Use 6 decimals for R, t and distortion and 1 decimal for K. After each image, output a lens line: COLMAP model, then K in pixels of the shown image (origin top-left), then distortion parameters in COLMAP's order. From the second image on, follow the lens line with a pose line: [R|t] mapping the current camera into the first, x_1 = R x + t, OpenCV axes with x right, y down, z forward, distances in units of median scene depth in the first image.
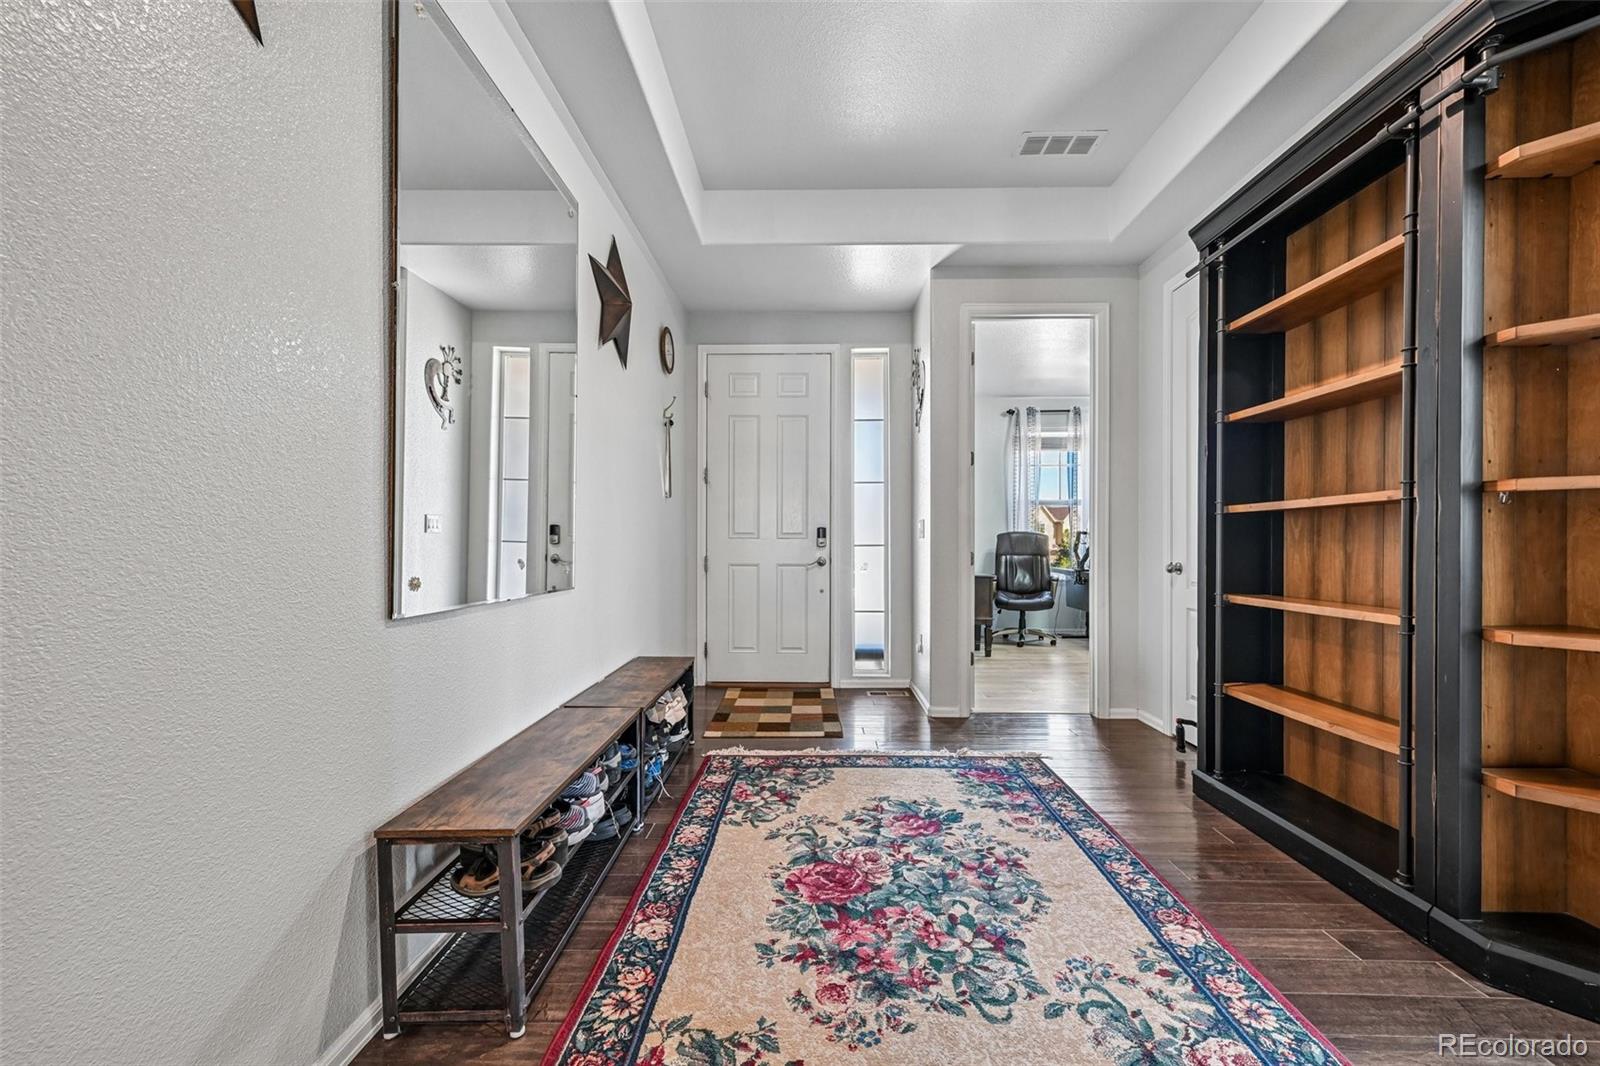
lens RADIAL K [[630.5, 0, 808.2], [0, 630.5, 533.2], [0, 0, 1]] dist [0.003668, 0.000181]
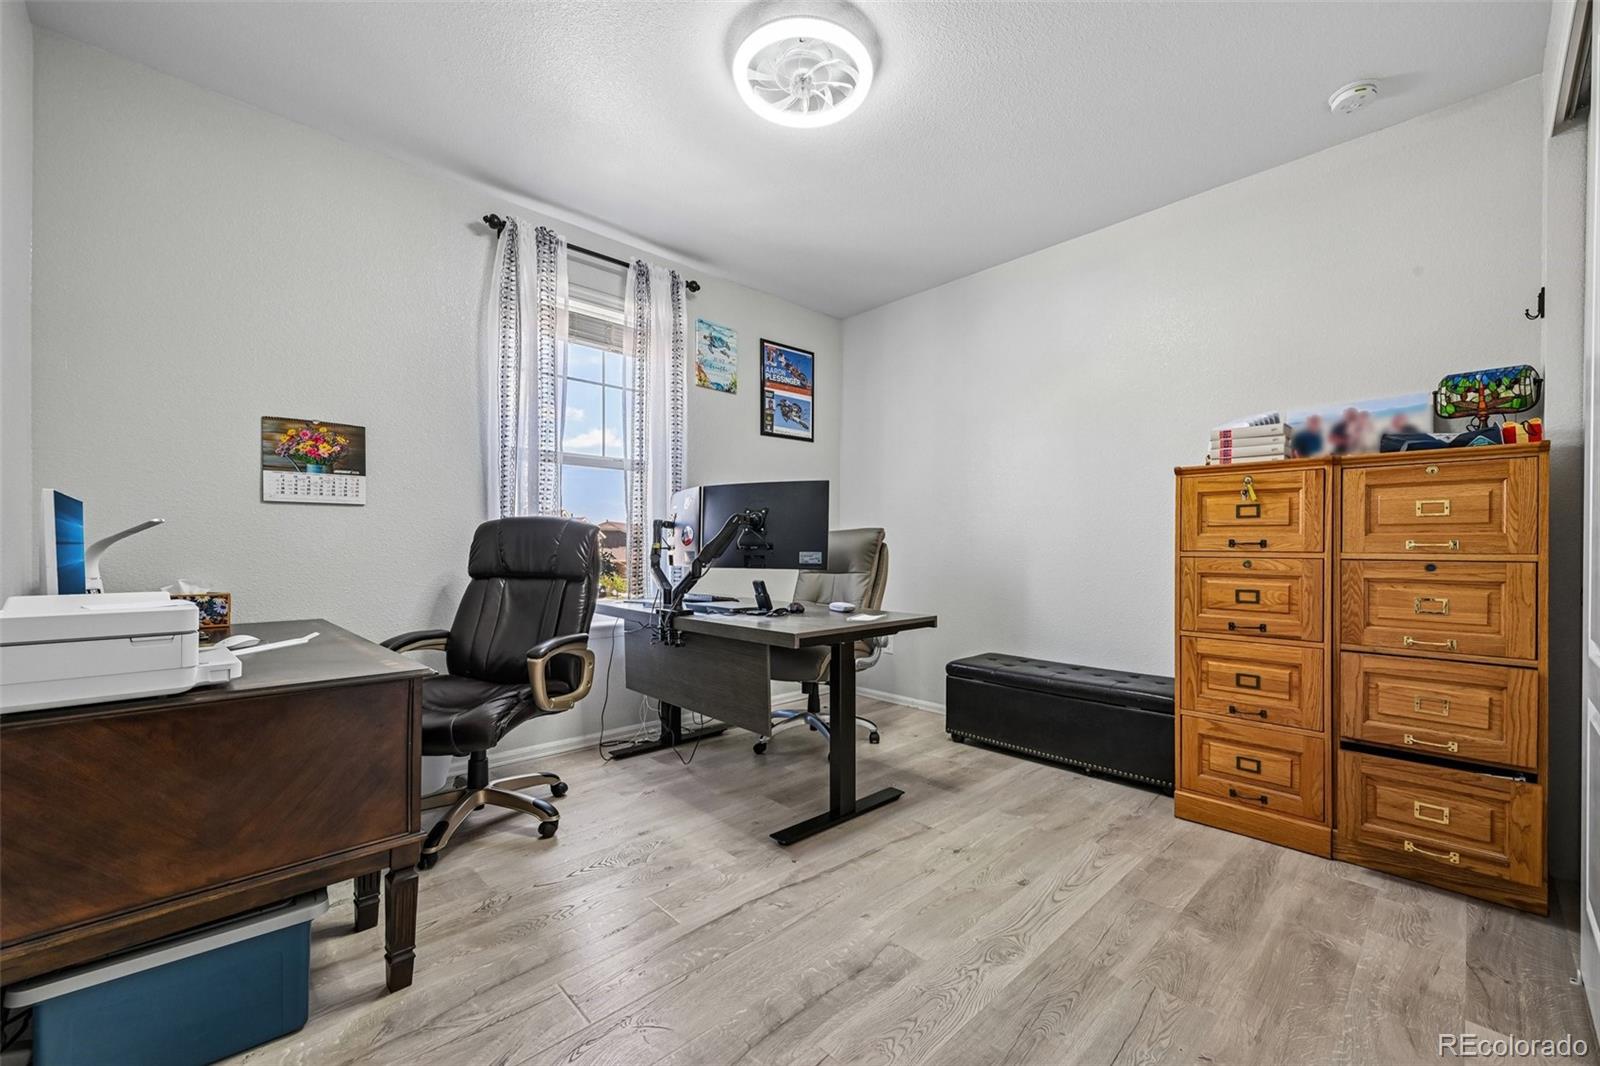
lens RADIAL K [[630.5, 0, 808.2], [0, 630.5, 533.2], [0, 0, 1]] dist [0.003668, 0.000181]
pose [[0.729589, 0.000942, 0.683885, 0.190870], [-0.010085, 0.999905, 0.009382, 0.000345], [-0.683811, -0.013742, 0.729530, 0.564399]]
